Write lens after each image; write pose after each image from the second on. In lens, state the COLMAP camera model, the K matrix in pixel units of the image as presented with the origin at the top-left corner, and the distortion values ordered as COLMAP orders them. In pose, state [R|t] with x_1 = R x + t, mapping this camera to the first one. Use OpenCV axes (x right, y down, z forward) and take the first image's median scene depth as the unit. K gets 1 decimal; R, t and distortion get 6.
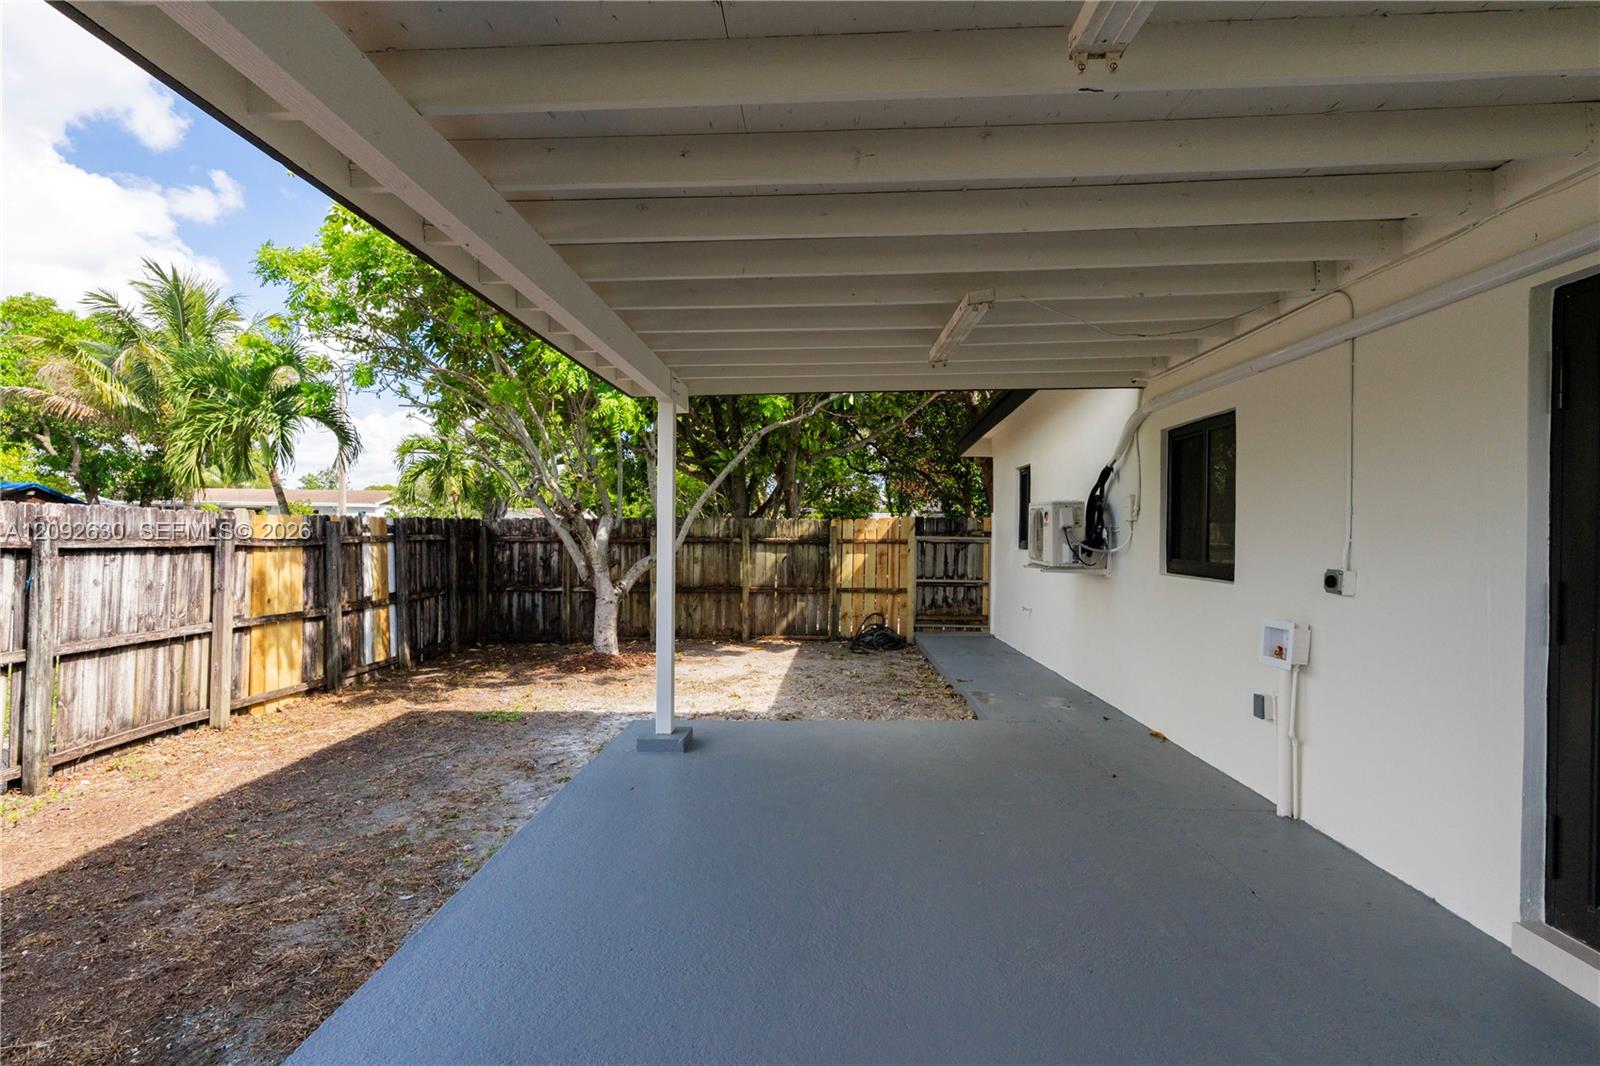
lens RADIAL K [[747.8, 0, 800.0], [0, 747.8, 533.0], [0, 0, 1]] dist [-0.002332, -0.000055]
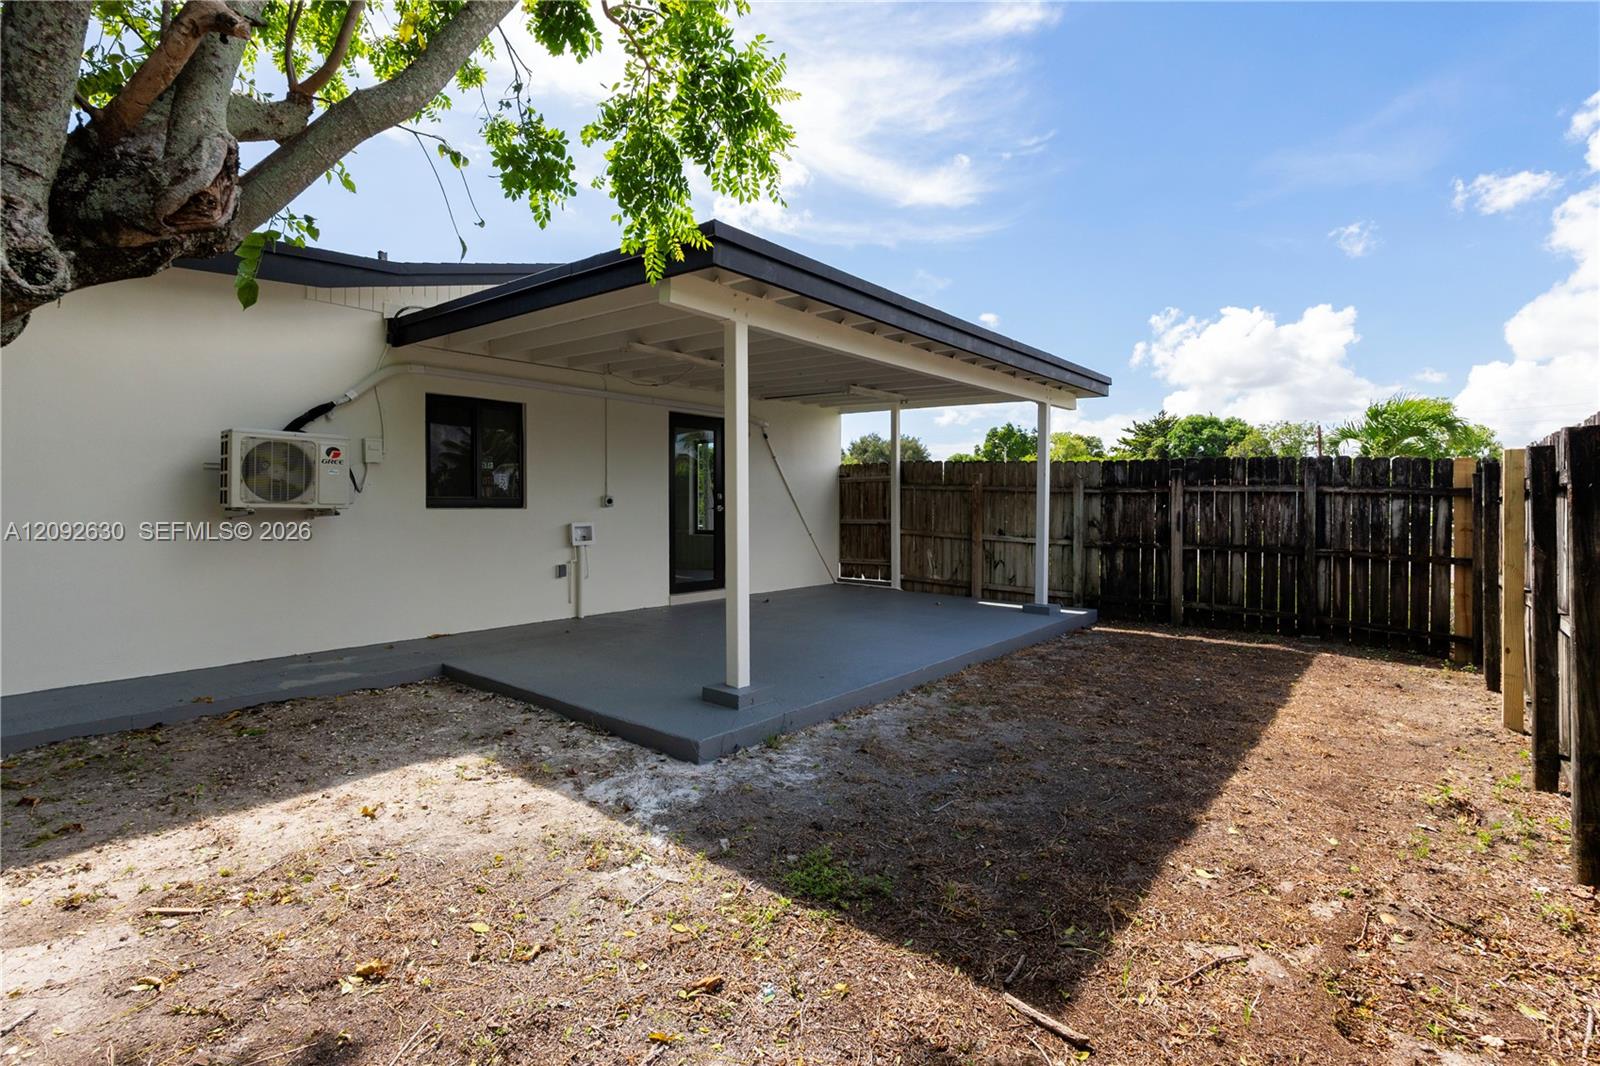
lens RADIAL K [[747.8, 0, 800.0], [0, 747.8, 533.0], [0, 0, 1]] dist [-0.002332, -0.000055]
pose [[-0.800106, -0.031376, 0.599037, -0.878679], [-0.004765, 0.998932, 0.045957, 0.039770], [-0.599840, 0.033916, -0.799401, 1.882687]]
